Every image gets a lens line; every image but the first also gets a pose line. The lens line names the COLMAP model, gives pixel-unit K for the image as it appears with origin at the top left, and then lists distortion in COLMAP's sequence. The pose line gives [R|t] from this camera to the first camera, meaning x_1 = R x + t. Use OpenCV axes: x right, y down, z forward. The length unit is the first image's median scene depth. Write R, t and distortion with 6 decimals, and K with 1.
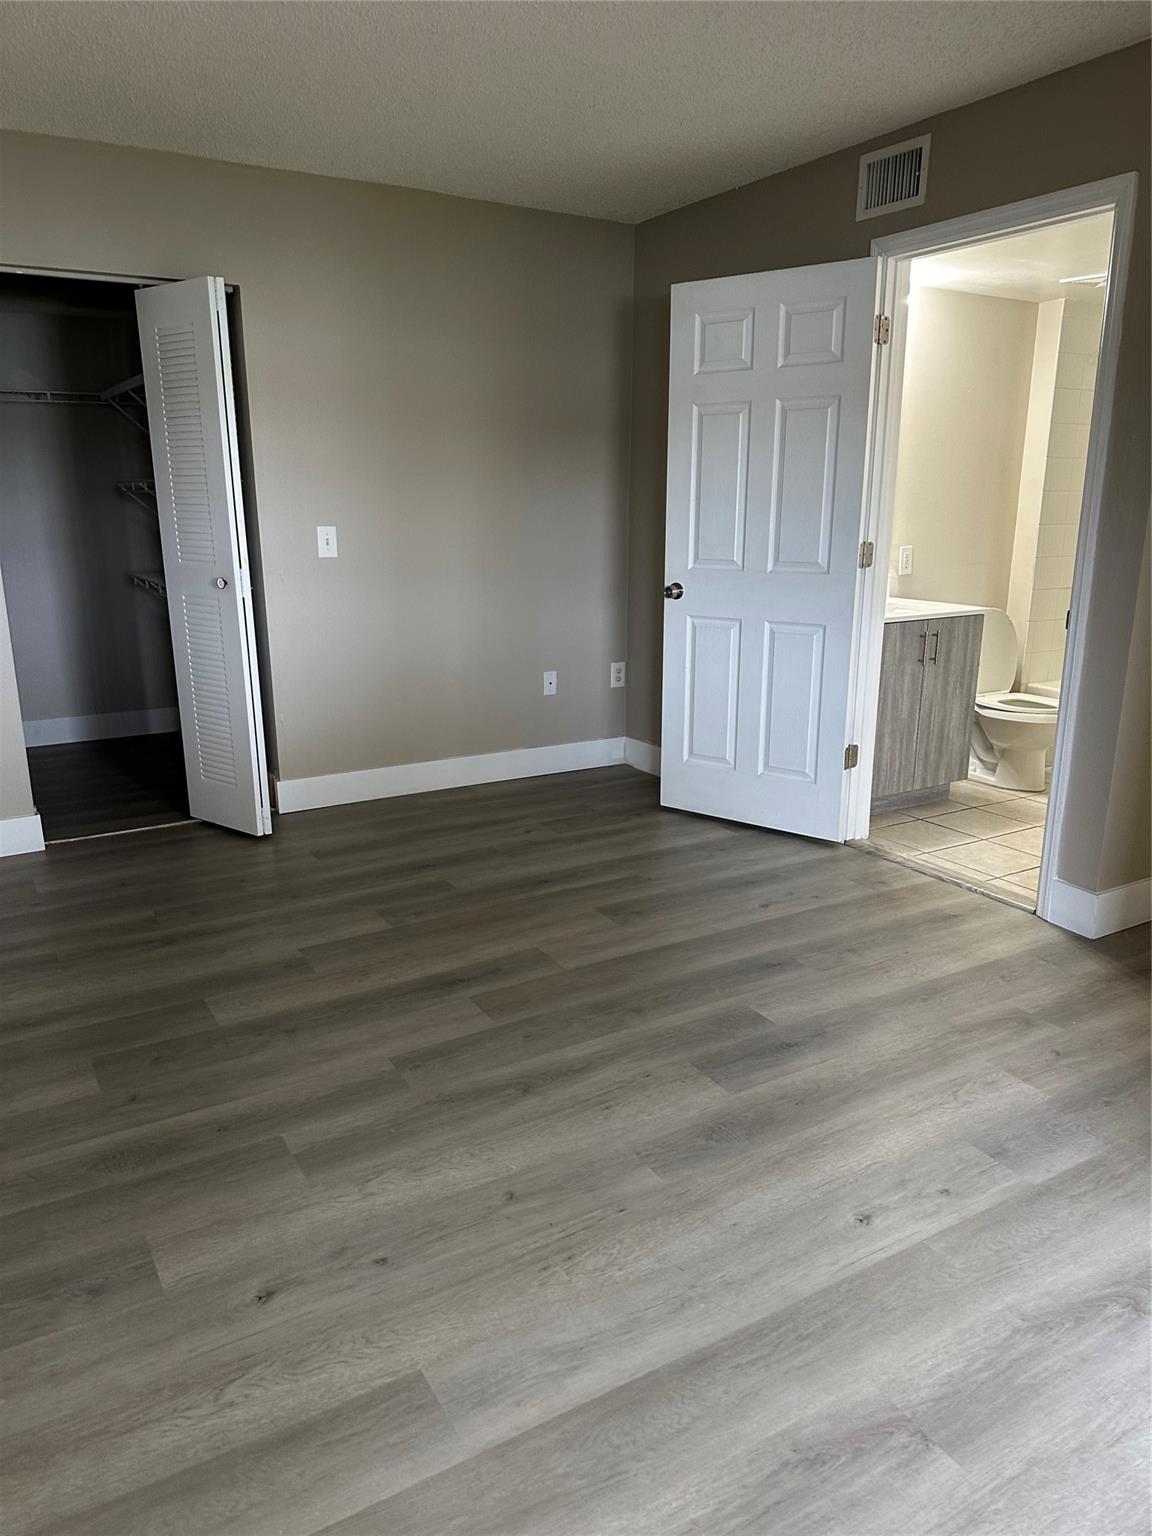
lens RADIAL K [[1089.7, 0, 575.7], [0, 1089.7, 775.8], [0, 0, 1]] dist [0.028259, -0.023000]
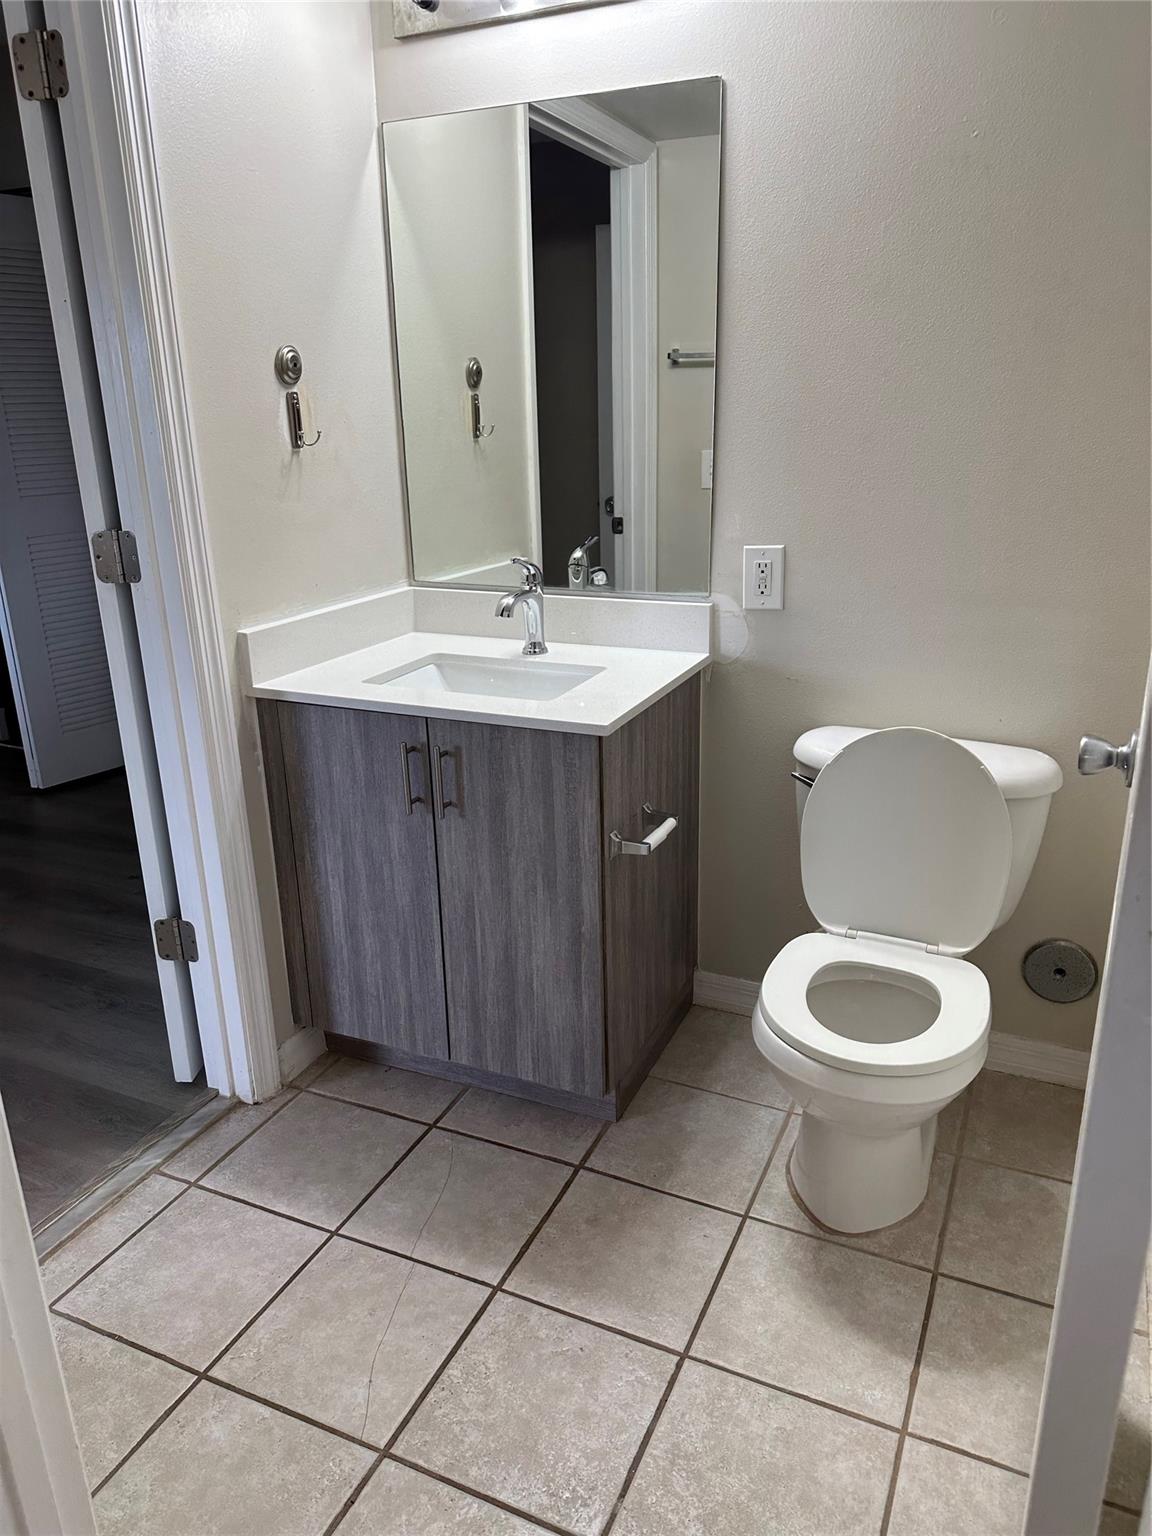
lens RADIAL K [[1089.7, 0, 581.4], [0, 1089.7, 757.3], [0, 0, 1]] dist [0.028259, -0.023000]
pose [[0.584472, 0.244217, -0.773789, 0.727637], [-0.194319, 0.968009, 0.158739, -0.215813], [0.787802, 0.057583, 0.613231, 0.800982]]
